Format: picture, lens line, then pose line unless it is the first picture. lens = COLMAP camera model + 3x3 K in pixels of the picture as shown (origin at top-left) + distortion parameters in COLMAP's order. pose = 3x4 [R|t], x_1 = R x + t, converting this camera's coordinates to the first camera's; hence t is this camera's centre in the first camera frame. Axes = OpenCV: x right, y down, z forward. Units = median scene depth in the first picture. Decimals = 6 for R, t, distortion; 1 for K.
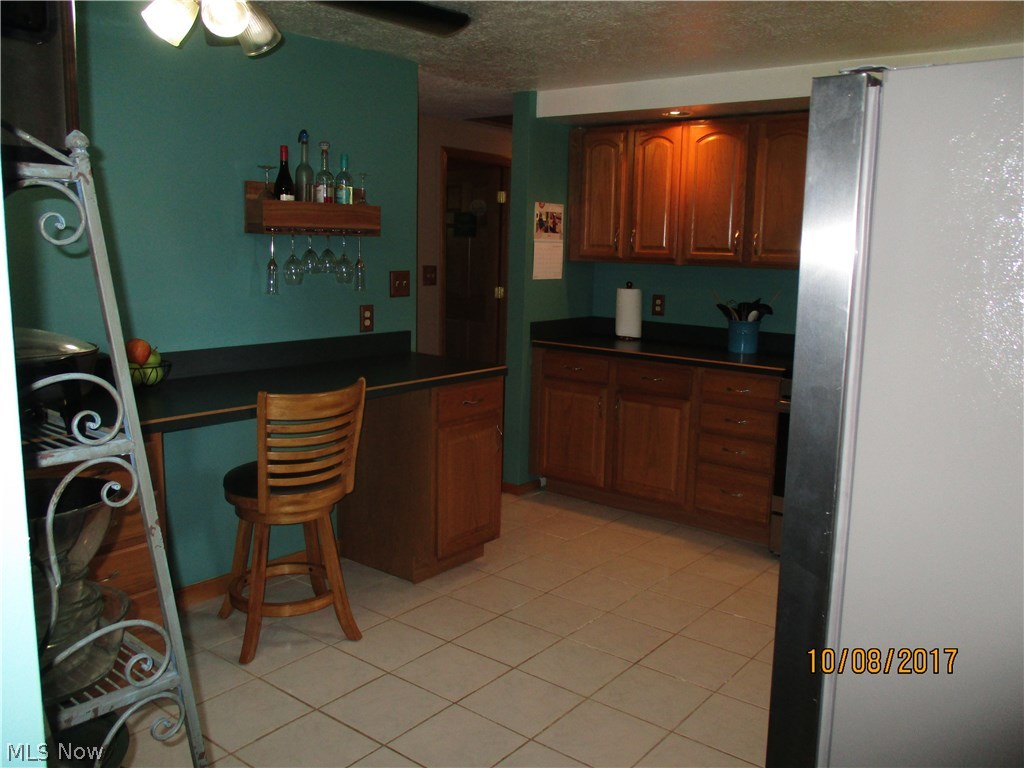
lens RADIAL K [[863.7, 0, 512.2], [0, 863.7, 384.2], [0, 0, 1]] dist [-0.019911, 0.003378]
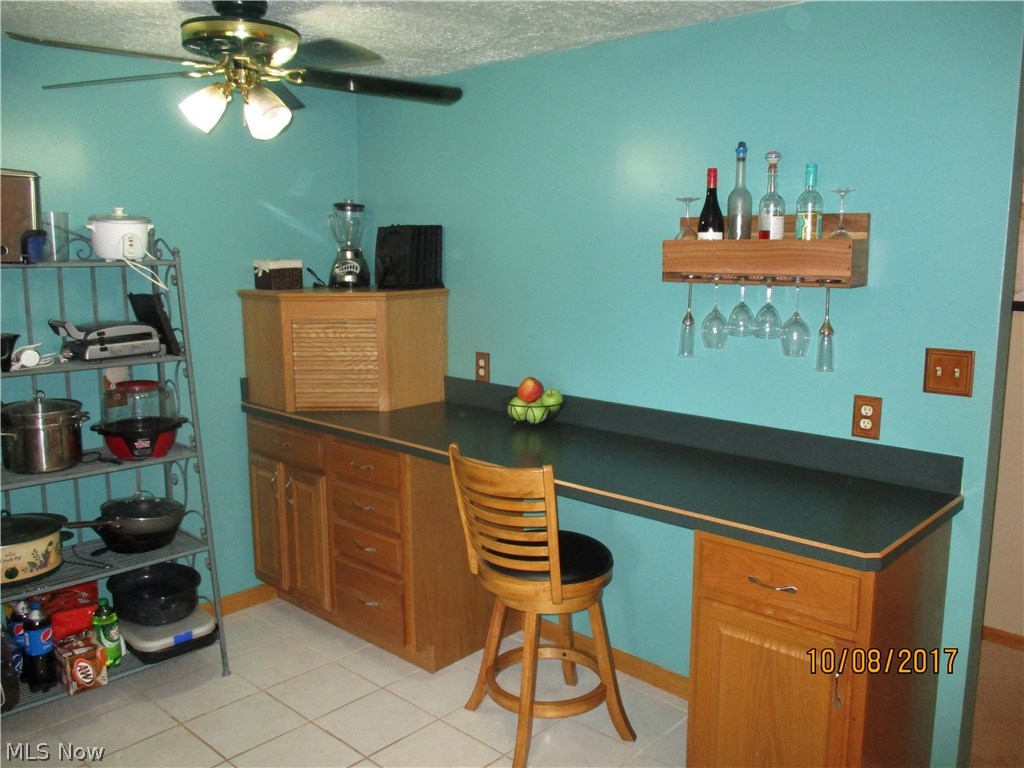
lens RADIAL K [[863.7, 0, 512.6], [0, 863.7, 383.0], [0, 0, 1]] dist [-0.019911, 0.003378]
pose [[-0.073141, 0.141233, -0.987271, 0.518083], [-0.157849, 0.975805, 0.151287, -0.172109], [0.984751, 0.166905, -0.049078, 0.862359]]
